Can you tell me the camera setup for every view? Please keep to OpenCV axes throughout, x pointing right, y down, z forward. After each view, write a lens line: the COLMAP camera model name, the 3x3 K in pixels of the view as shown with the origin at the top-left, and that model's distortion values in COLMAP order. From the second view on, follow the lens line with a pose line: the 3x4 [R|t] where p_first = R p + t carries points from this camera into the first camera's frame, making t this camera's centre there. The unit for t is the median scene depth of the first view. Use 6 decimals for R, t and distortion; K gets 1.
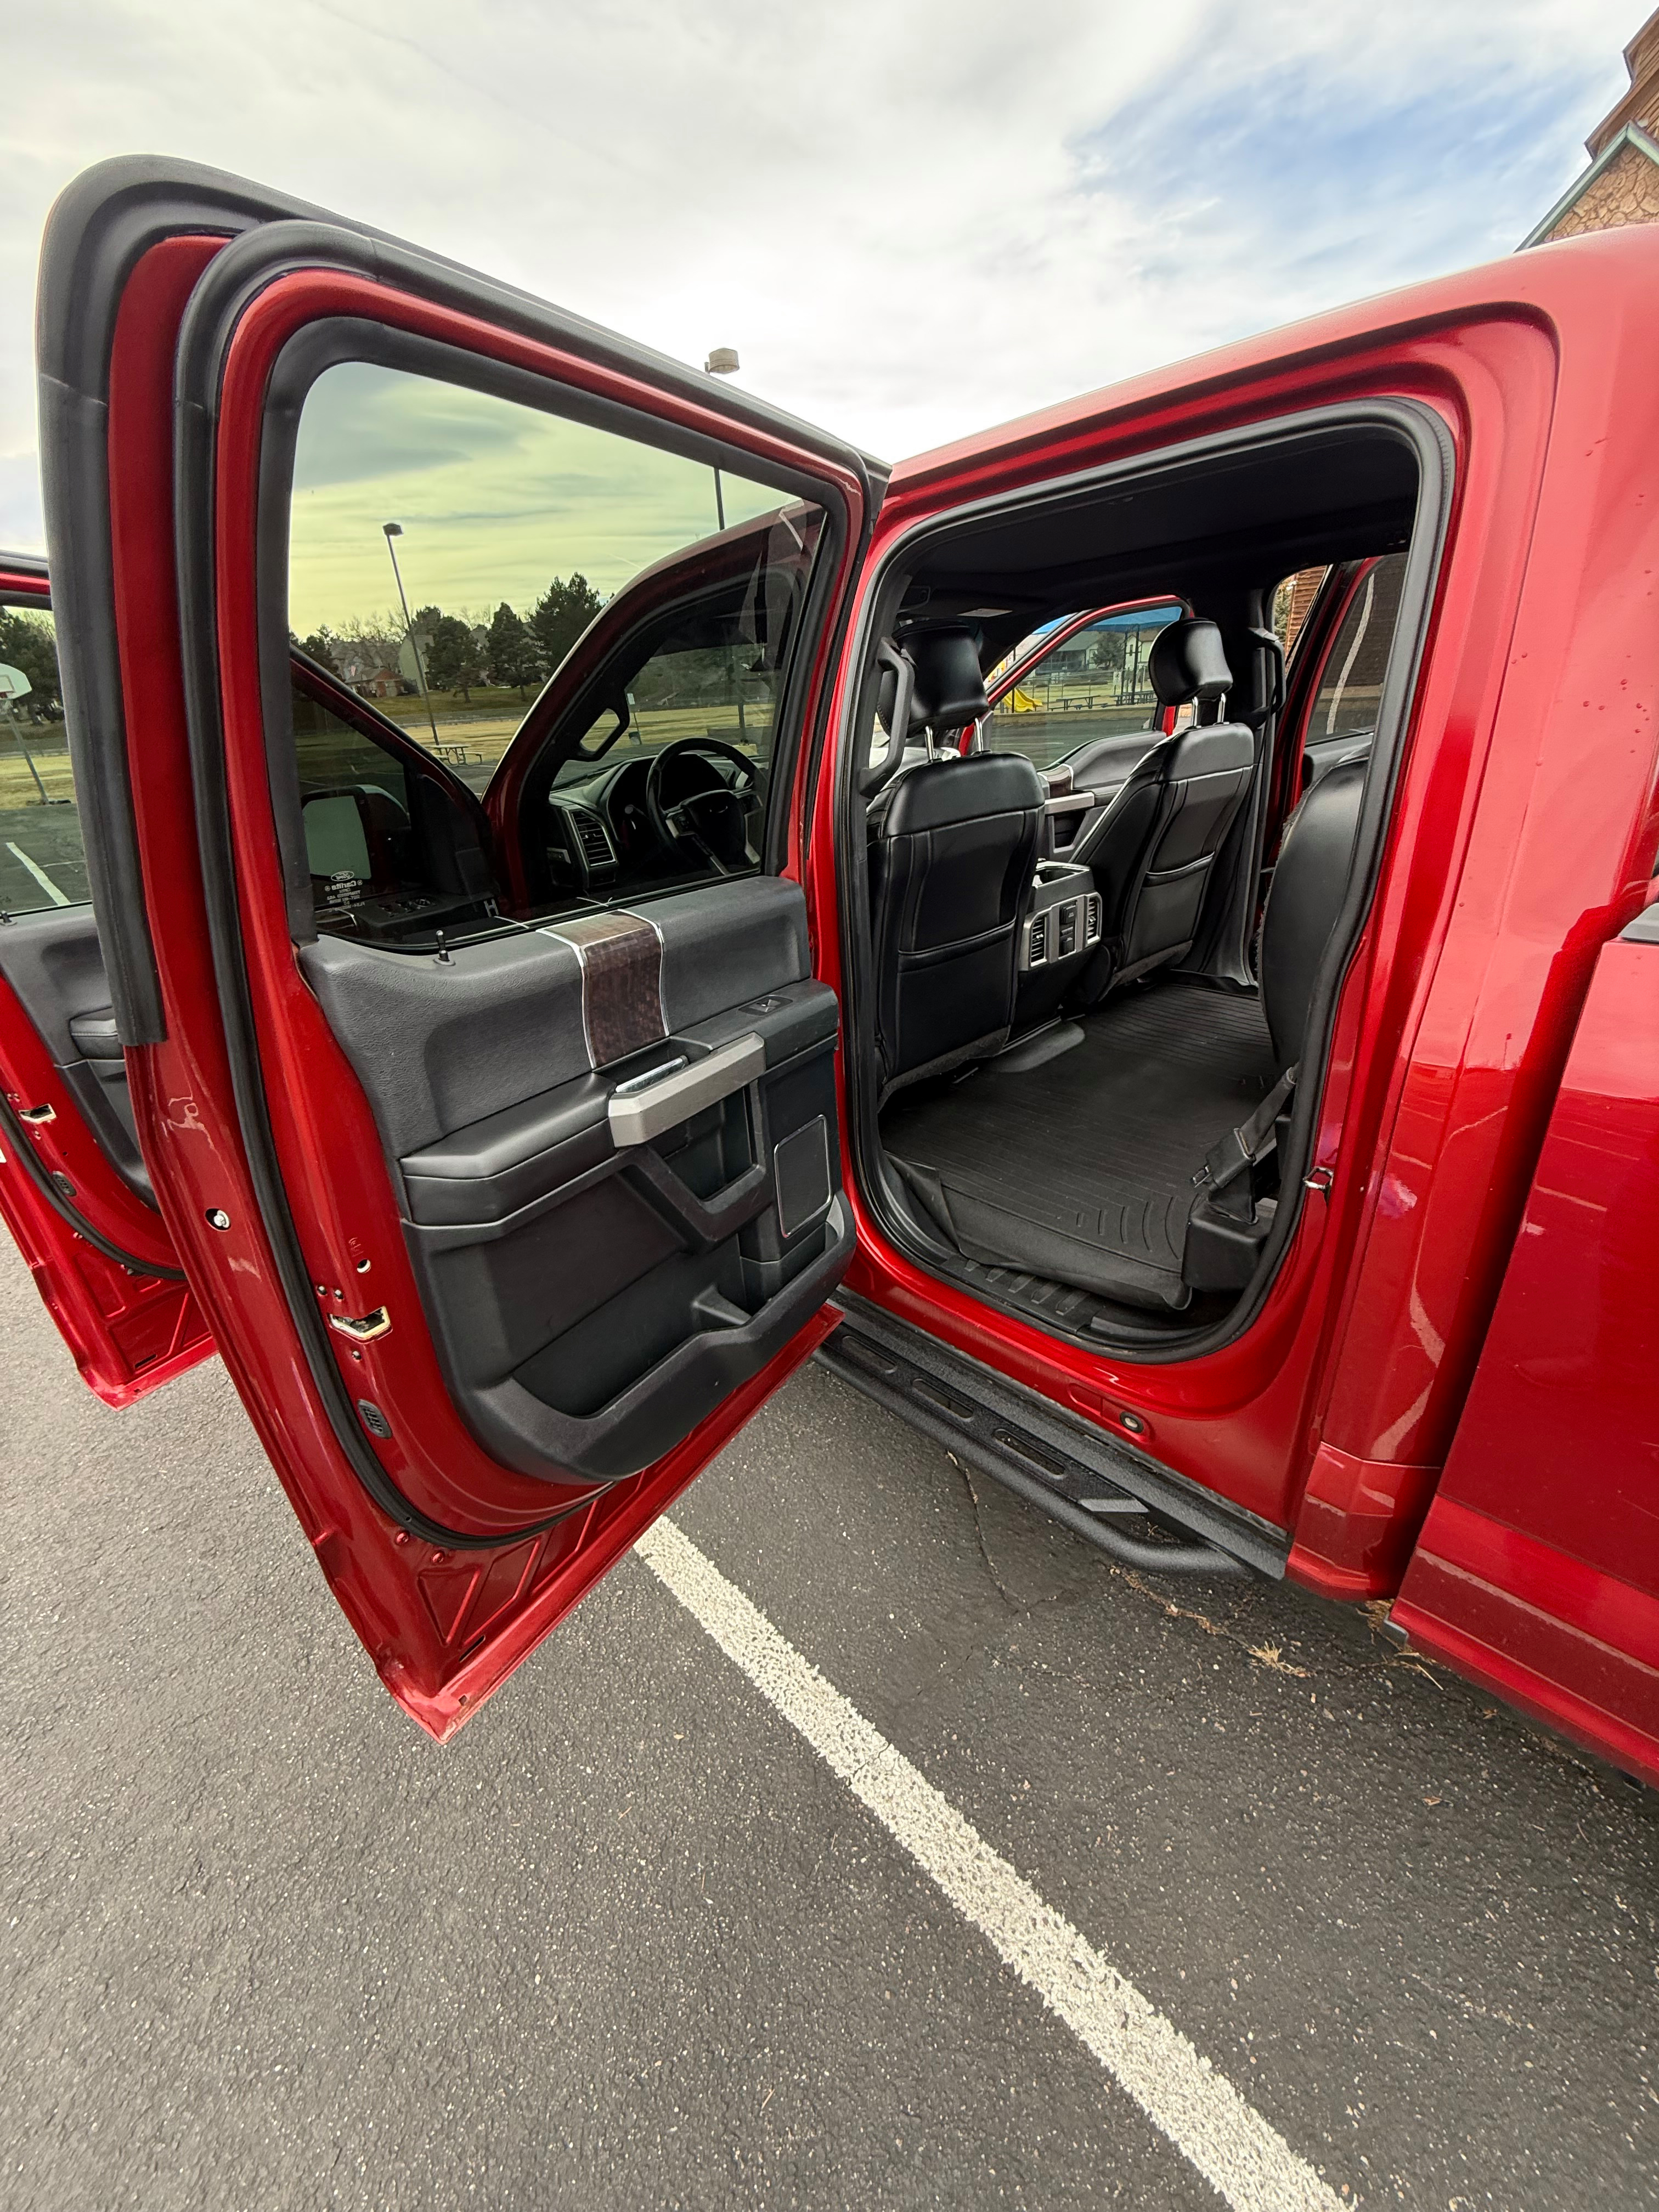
lens RADIAL K [[870.0, 0, 826.2], [0, 870.0, 1110.3], [0, 0, 1]] dist [-0.000215, -0.000087]
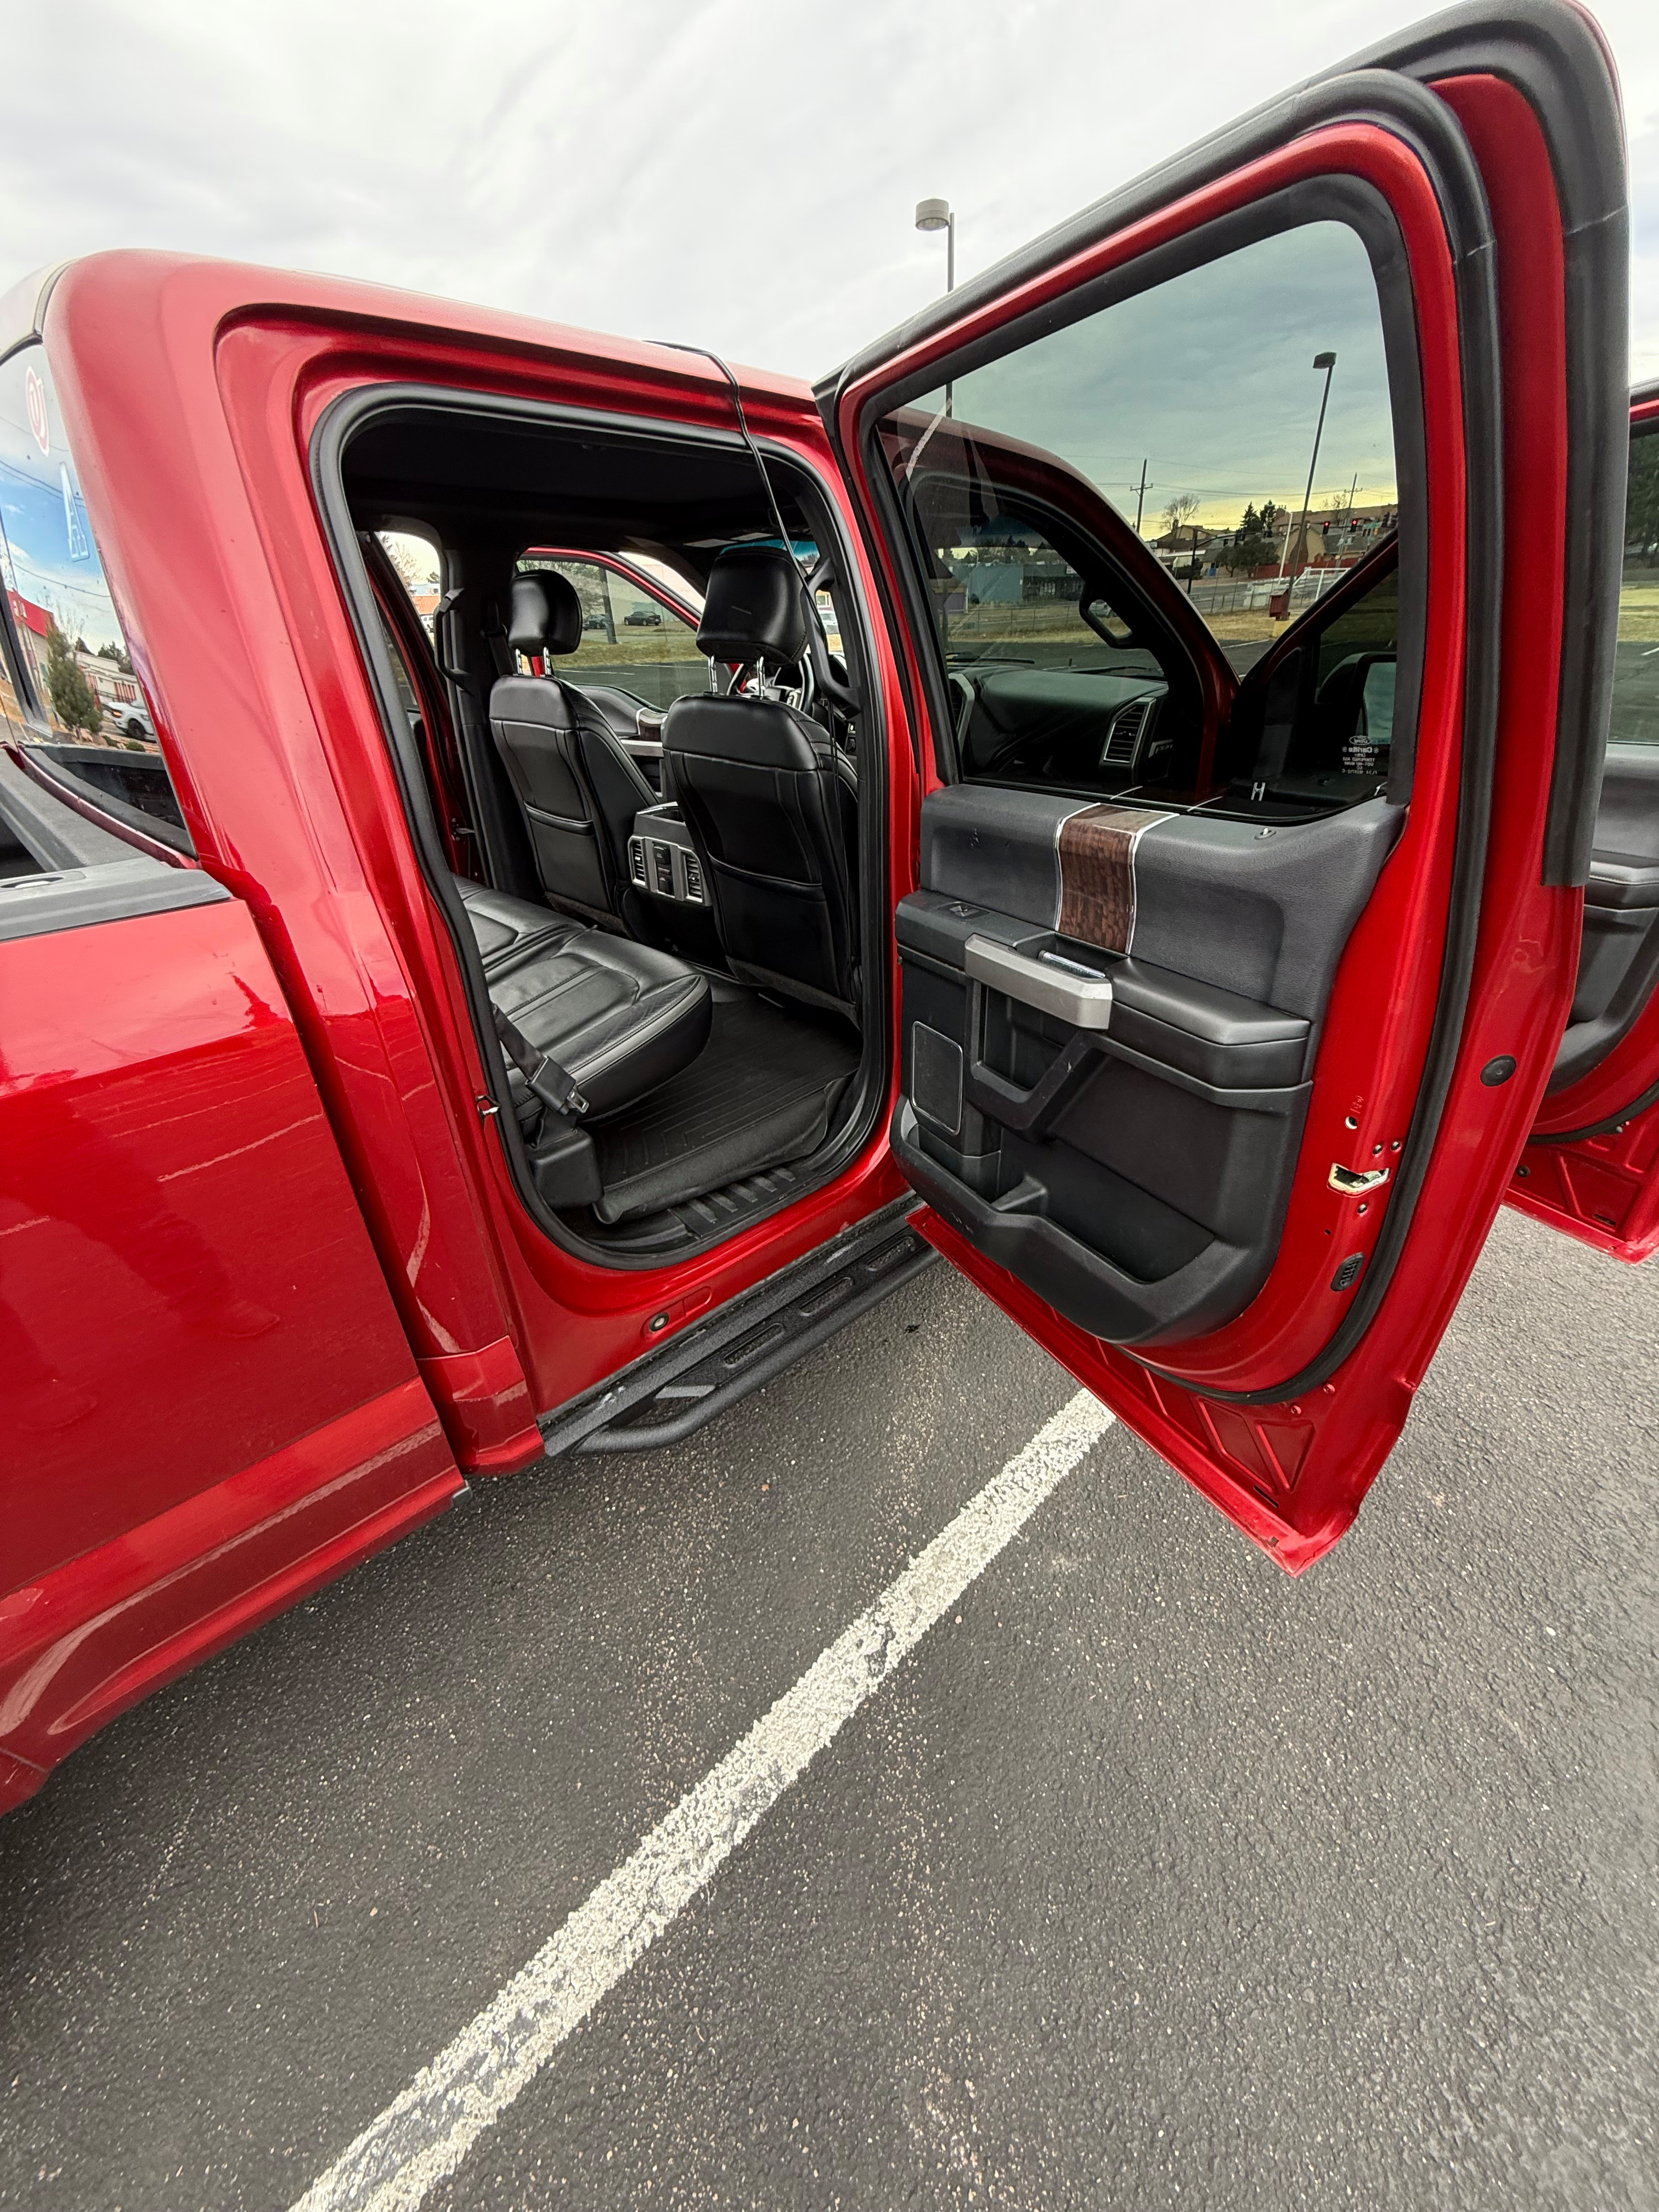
lens RADIAL K [[870.0, 0, 826.2], [0, 870.0, 1110.3], [0, 0, 1]] dist [-0.000215, -0.000087]
pose [[-0.494209, 0.470058, -0.731302, 0.827160], [-0.273555, 0.714394, 0.644057, -0.532217], [0.825182, 0.518349, -0.224473, 1.128492]]
